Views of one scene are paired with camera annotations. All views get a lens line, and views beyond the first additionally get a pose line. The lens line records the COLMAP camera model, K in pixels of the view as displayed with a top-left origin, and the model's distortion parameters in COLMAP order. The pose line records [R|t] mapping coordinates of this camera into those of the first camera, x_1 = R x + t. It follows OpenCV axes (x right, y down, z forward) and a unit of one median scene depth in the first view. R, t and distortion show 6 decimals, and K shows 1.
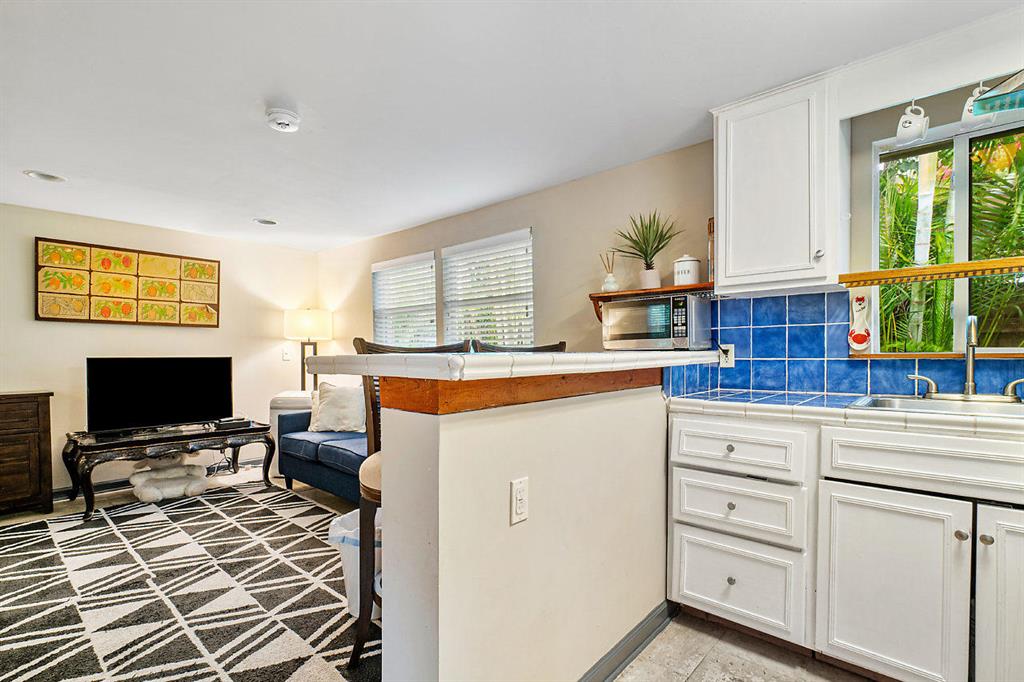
lens RADIAL K [[493.7, 0, 487.8], [0, 493.7, 355.5], [0, 0, 1]] dist [0.005930, -0.001255]
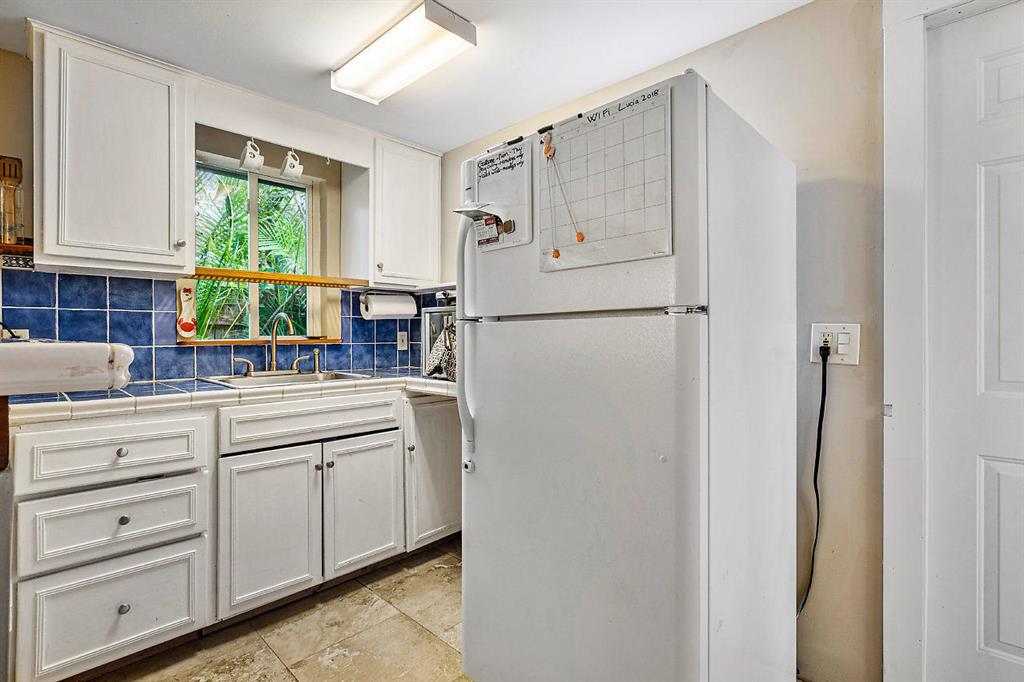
lens RADIAL K [[493.7, 0, 496.7], [0, 493.7, 334.3], [0, 0, 1]] dist [0.005930, -0.001255]
pose [[0.040825, 0.010238, 0.999114, -0.163177], [0.010243, 0.999891, -0.010664, 0.000214], [-0.999114, 0.010670, 0.040716, 0.156911]]
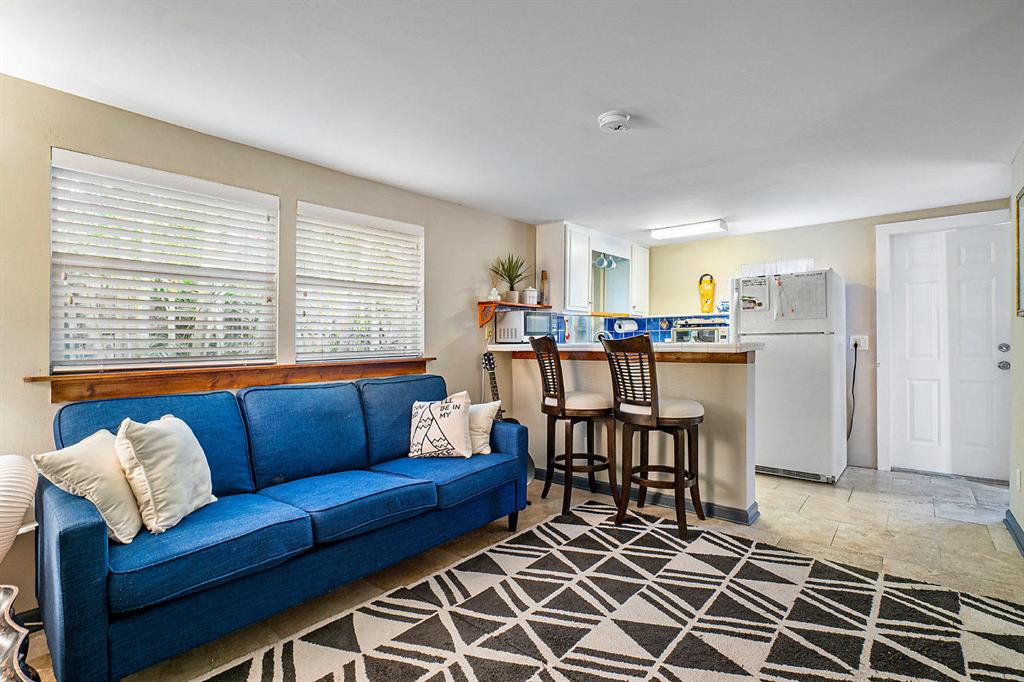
lens RADIAL K [[493.7, 0, 484.1], [0, 493.7, 338.0], [0, 0, 1]] dist [0.005930, -0.001255]
pose [[-0.033155, 0.007876, 0.999419, -0.852182], [0.012357, 0.999896, -0.007470, -0.009447], [-0.999374, 0.012102, -0.033249, 0.792100]]
